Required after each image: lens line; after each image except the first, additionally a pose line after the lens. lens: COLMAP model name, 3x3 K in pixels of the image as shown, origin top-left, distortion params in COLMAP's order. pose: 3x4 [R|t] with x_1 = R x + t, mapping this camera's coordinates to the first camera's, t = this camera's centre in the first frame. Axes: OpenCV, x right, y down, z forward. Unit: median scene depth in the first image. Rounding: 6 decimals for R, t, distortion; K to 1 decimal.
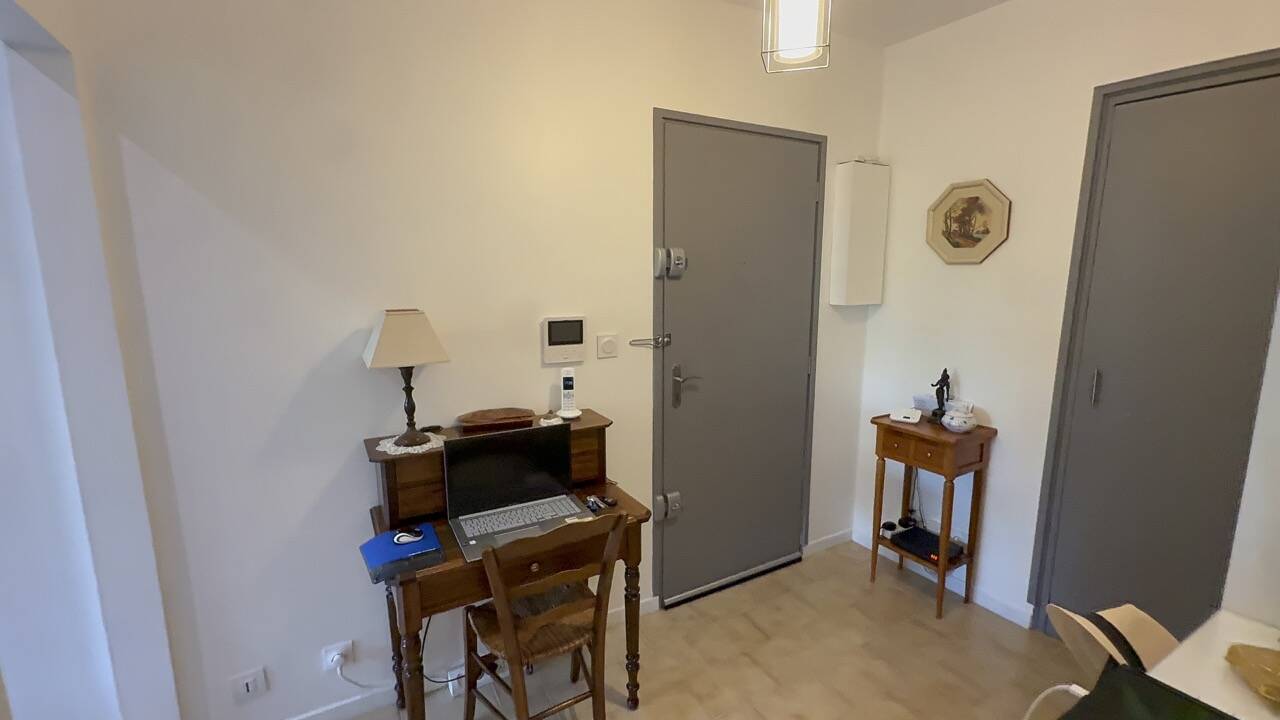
lens RADIAL K [[556.6, 0, 639.7], [0, 556.6, 363.7], [0, 0, 1]] dist [-0.012767, 0.014209]
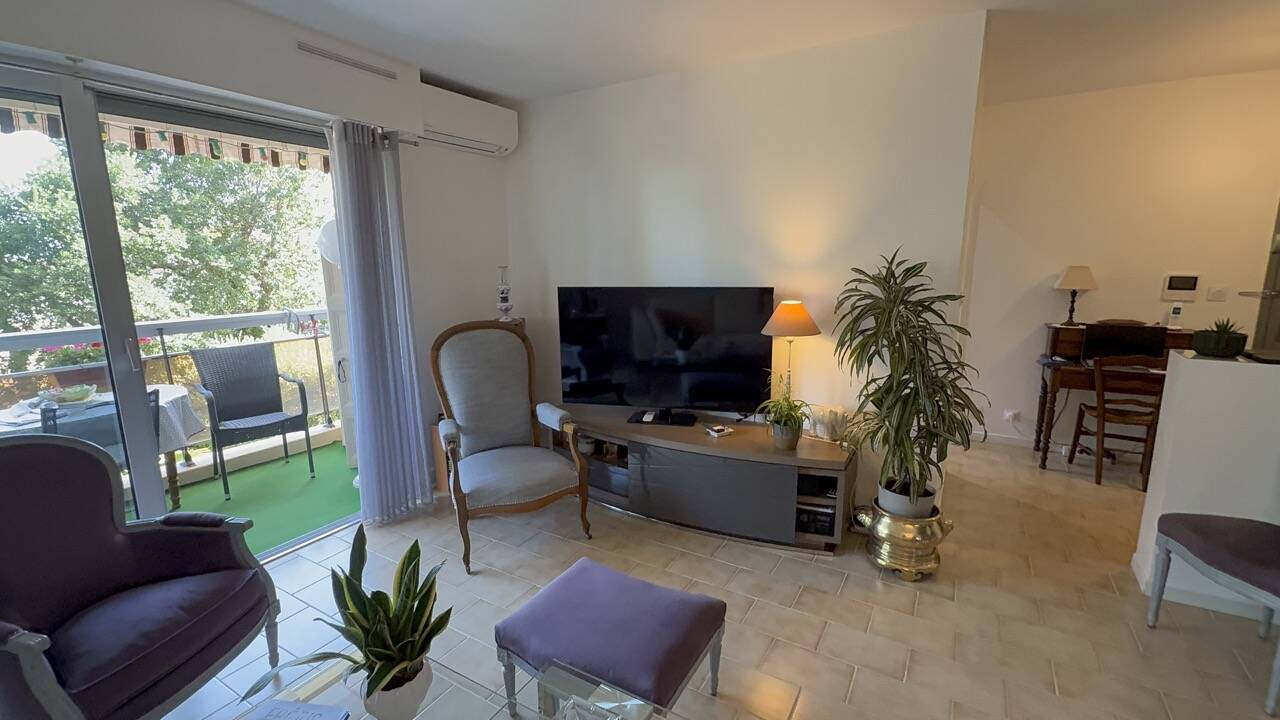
lens RADIAL K [[556.6, 0, 639.7], [0, 556.6, 363.7], [0, 0, 1]] dist [-0.012767, 0.014209]
pose [[0.488186, 0.160838, -0.857791, 0.598049], [-0.144744, 0.984181, 0.102160, 0.270946], [0.860653, 0.074287, 0.503744, -1.395620]]
